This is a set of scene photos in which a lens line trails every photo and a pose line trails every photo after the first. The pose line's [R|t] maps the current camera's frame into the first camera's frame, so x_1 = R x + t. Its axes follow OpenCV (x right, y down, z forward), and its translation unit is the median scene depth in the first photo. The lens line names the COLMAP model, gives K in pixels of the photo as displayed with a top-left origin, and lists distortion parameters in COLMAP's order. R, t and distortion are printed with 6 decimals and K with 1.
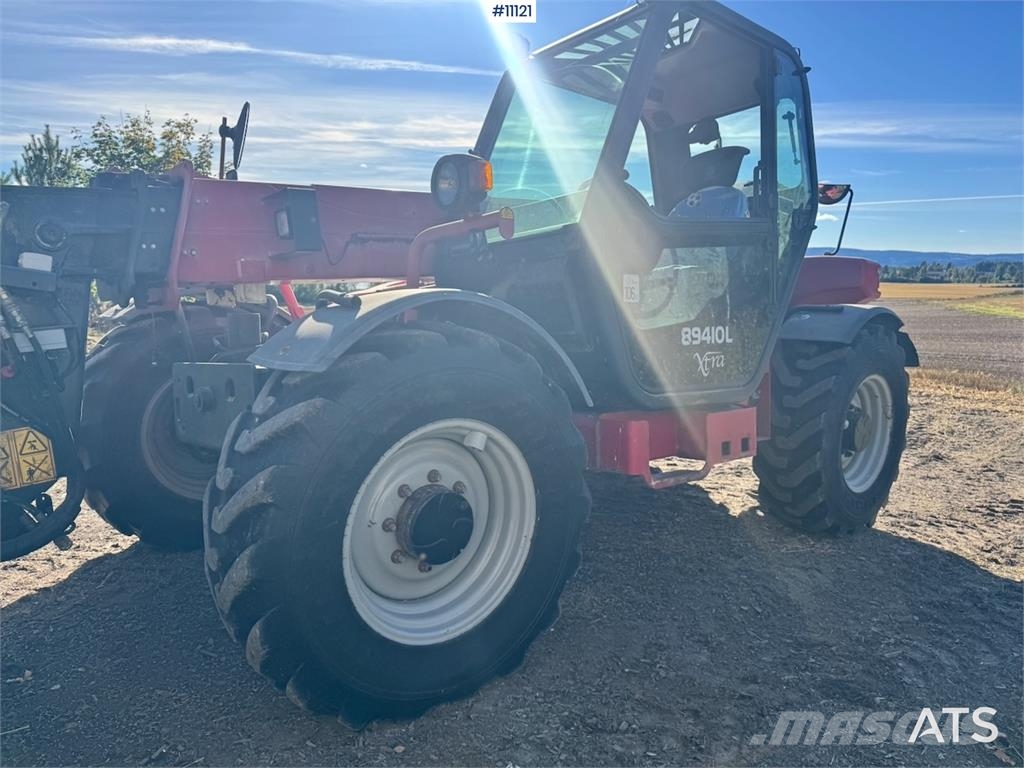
lens RADIAL K [[725.7, 0, 511.9], [0, 725.7, 388.3], [0, 0, 1]] dist [0.050734, -0.062613]
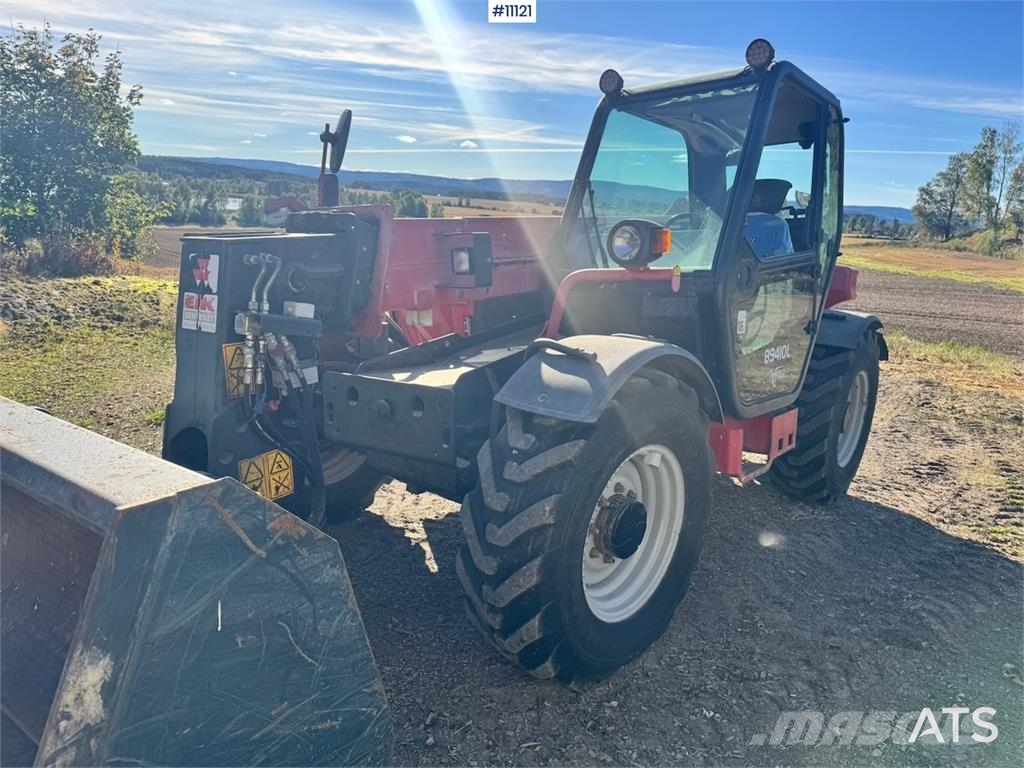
lens RADIAL K [[725.7, 0, 516.3], [0, 725.7, 387.5], [0, 0, 1]] dist [0.050734, -0.062613]
pose [[0.985947, 0.008869, 0.166821, -0.333040], [-0.023814, 0.995853, 0.087801, -0.104522], [-0.165350, -0.090540, 0.982070, -0.114934]]
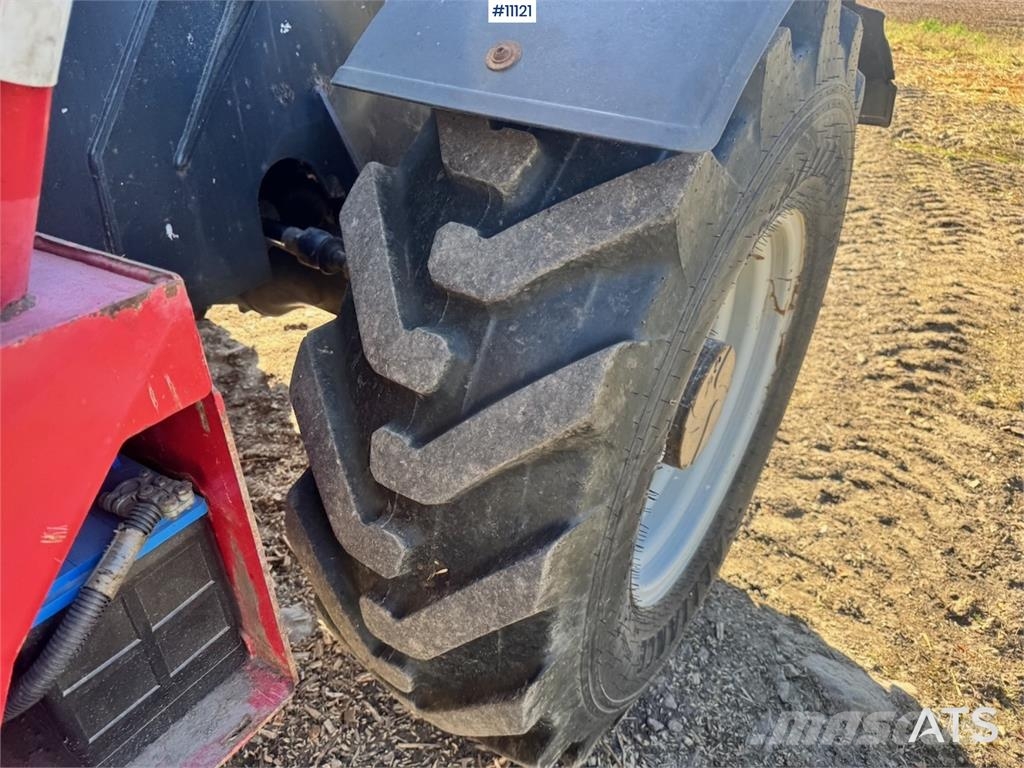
lens RADIAL K [[725.7, 0, 513.7], [0, 725.7, 386.3], [0, 0, 1]] dist [0.050734, -0.062613]
pose [[0.969512, -0.130802, 0.207213, 0.433375], [0.025120, 0.894214, 0.446934, -0.100941], [-0.243753, -0.428102, 0.870237, 0.968904]]
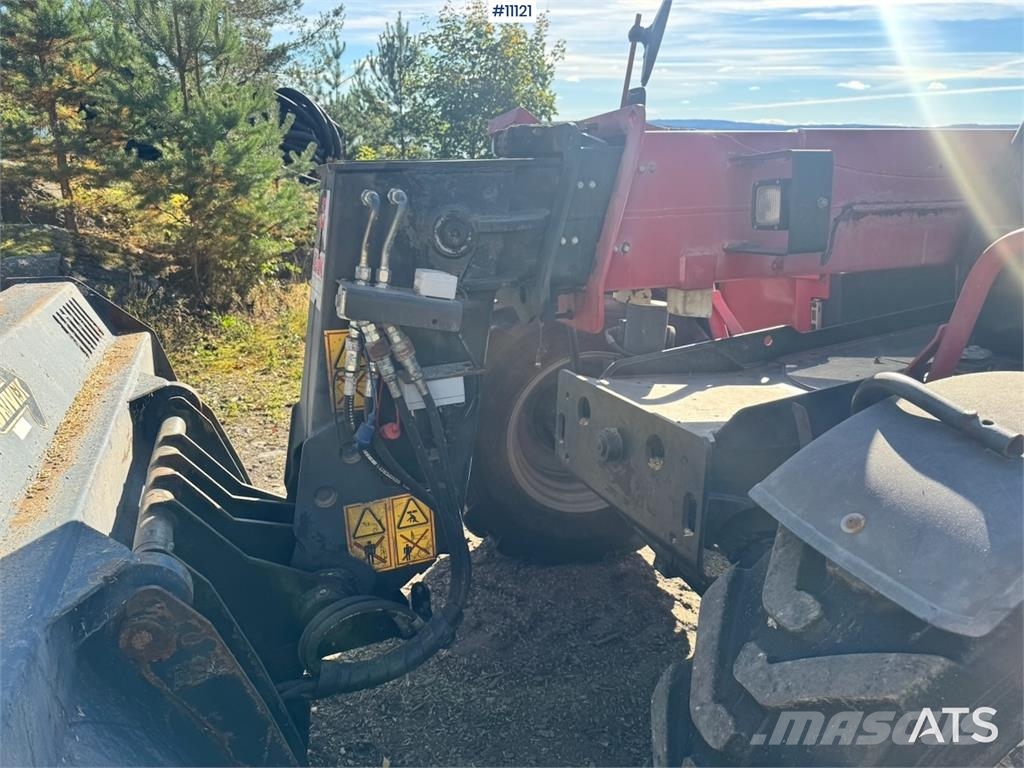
lens RADIAL K [[725.7, 0, 510.2], [0, 725.7, 381.2], [0, 0, 1]] dist [0.050734, -0.062613]
pose [[0.920946, 0.135340, -0.365432, -0.214203], [-0.080428, 0.983577, 0.161581, -0.129178], [0.381299, -0.119416, 0.916707, 0.258995]]
